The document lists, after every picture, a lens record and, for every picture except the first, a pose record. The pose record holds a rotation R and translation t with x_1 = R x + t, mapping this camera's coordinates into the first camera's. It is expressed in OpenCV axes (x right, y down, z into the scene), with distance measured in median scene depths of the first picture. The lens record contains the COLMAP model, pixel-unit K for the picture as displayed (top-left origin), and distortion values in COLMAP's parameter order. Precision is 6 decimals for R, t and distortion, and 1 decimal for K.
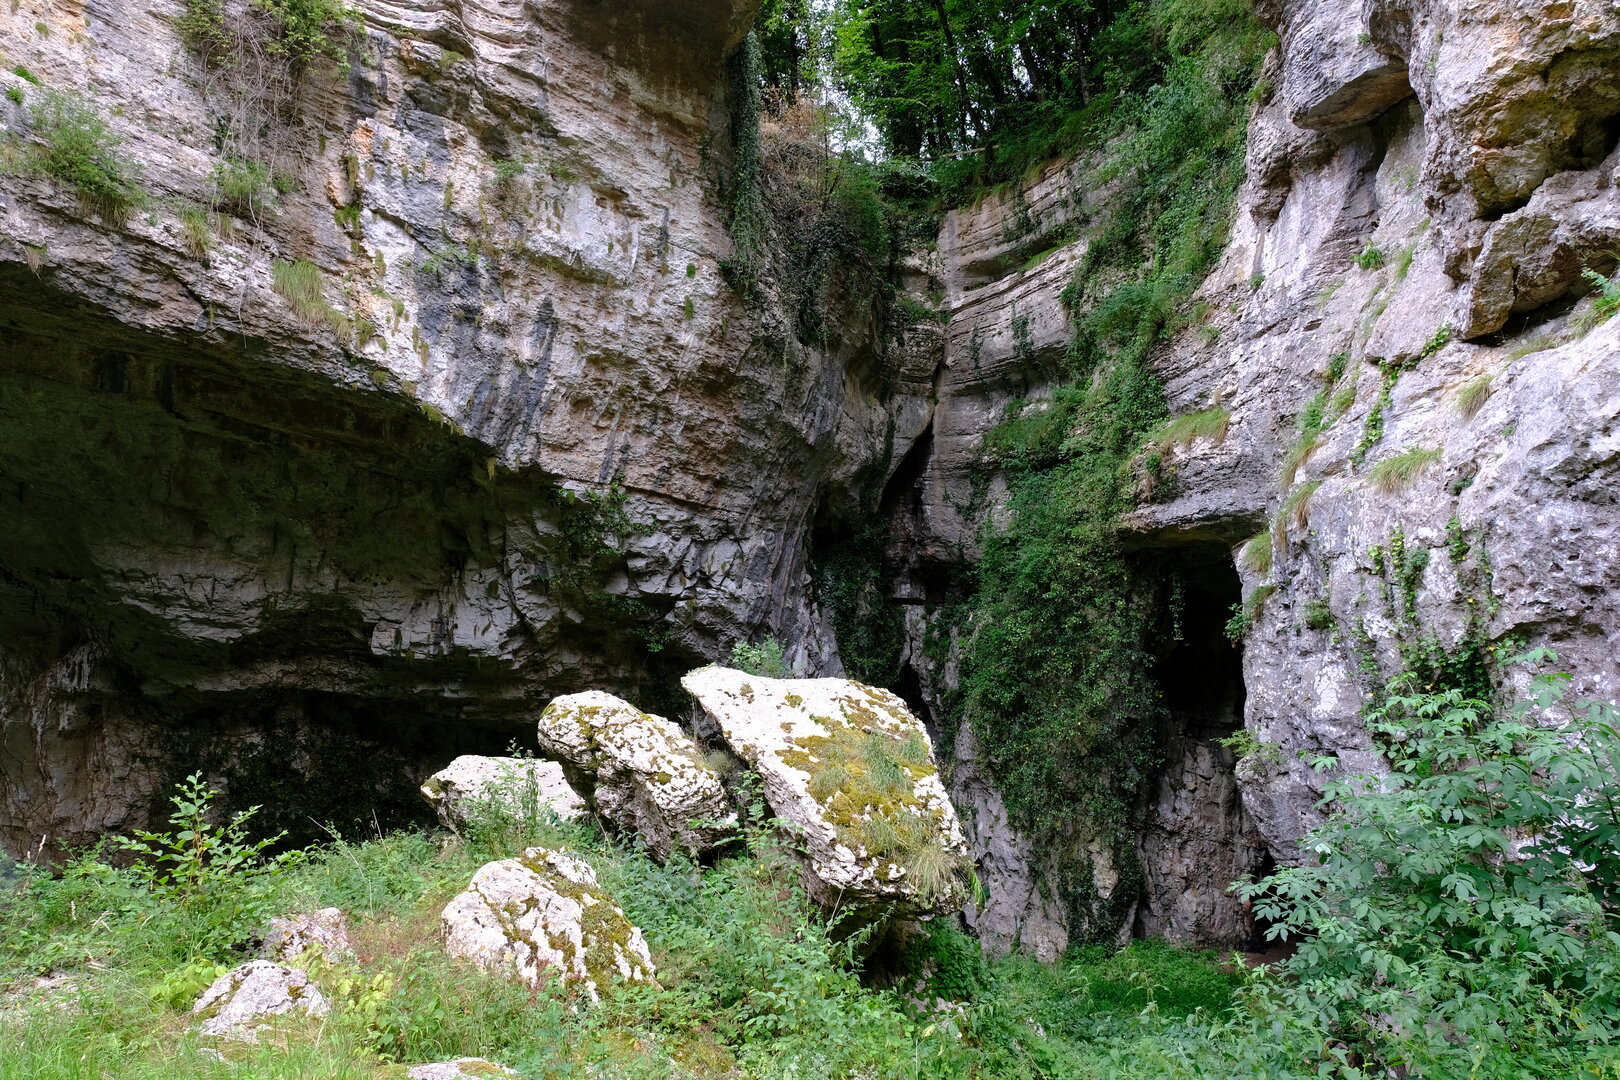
lens RADIAL K [[1089.7, 0, 810.0], [0, 1089.7, 535.4], [0, 0, 1]] dist [0.027044, 0.003625]
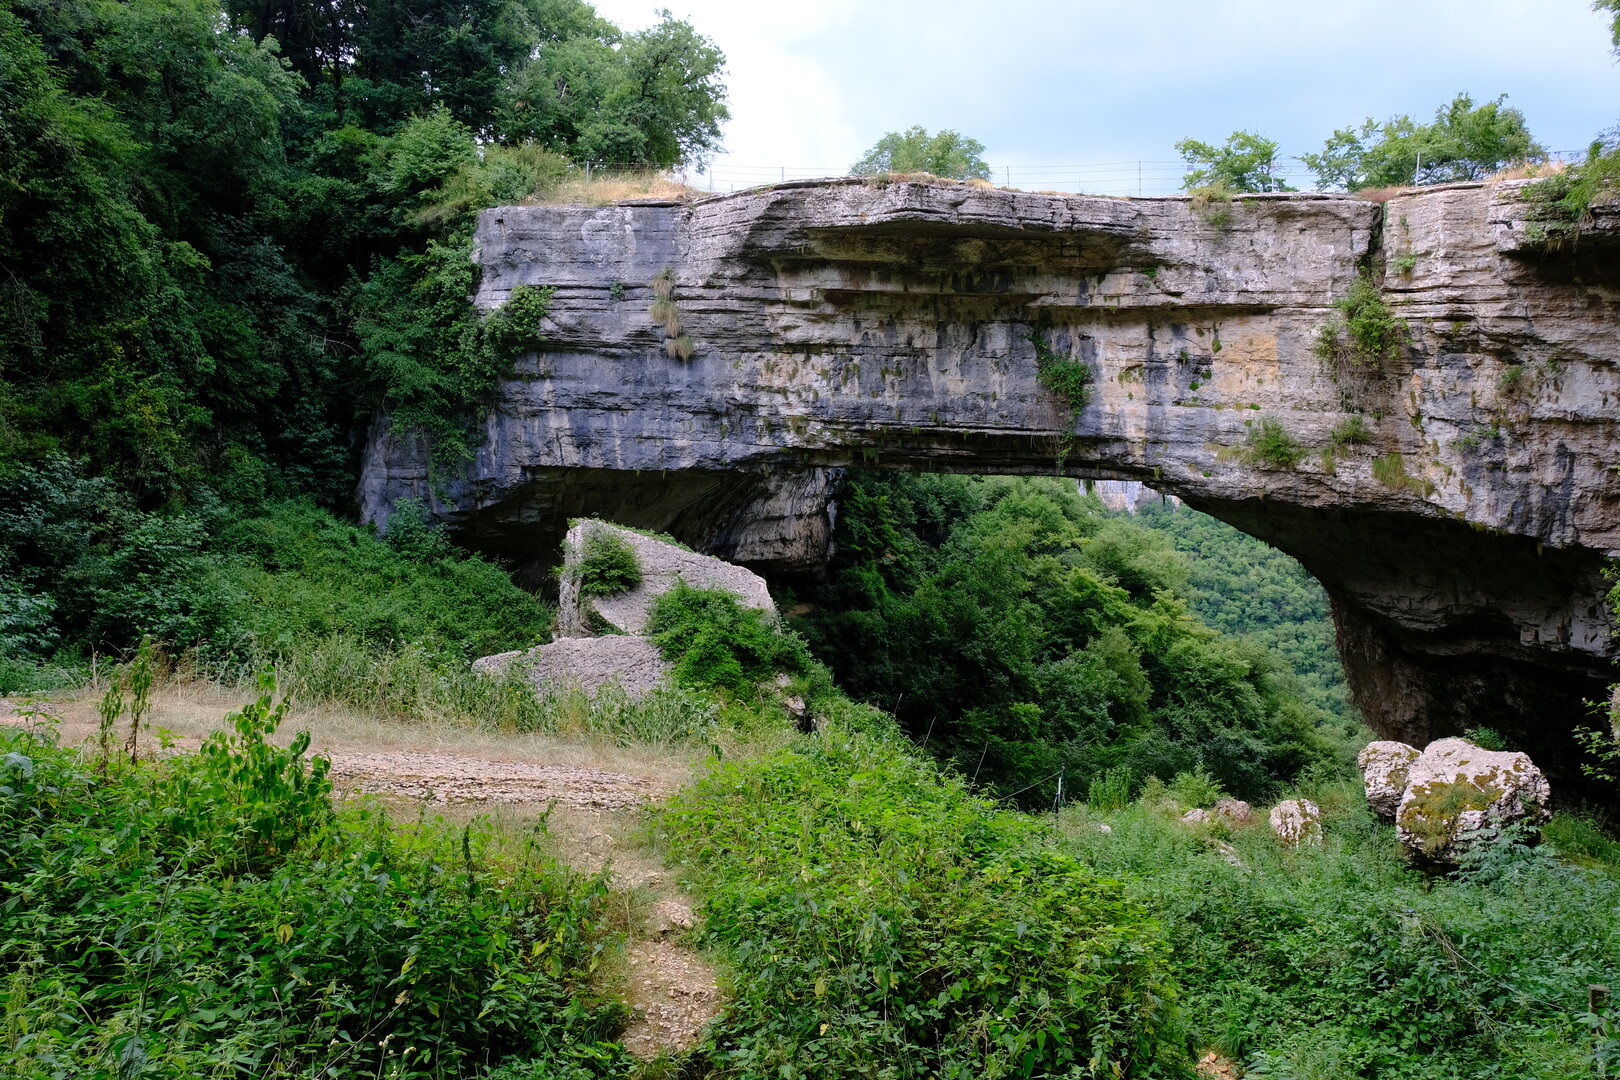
lens RADIAL K [[1089.7, 0, 808.6], [0, 1089.7, 534.1], [0, 0, 1]] dist [0.027044, 0.003625]
pose [[0.334705, 0.016843, -0.942173, 0.893044], [0.131467, 0.989227, 0.064387, -0.344167], [0.933107, -0.145415, 0.328885, -0.504575]]
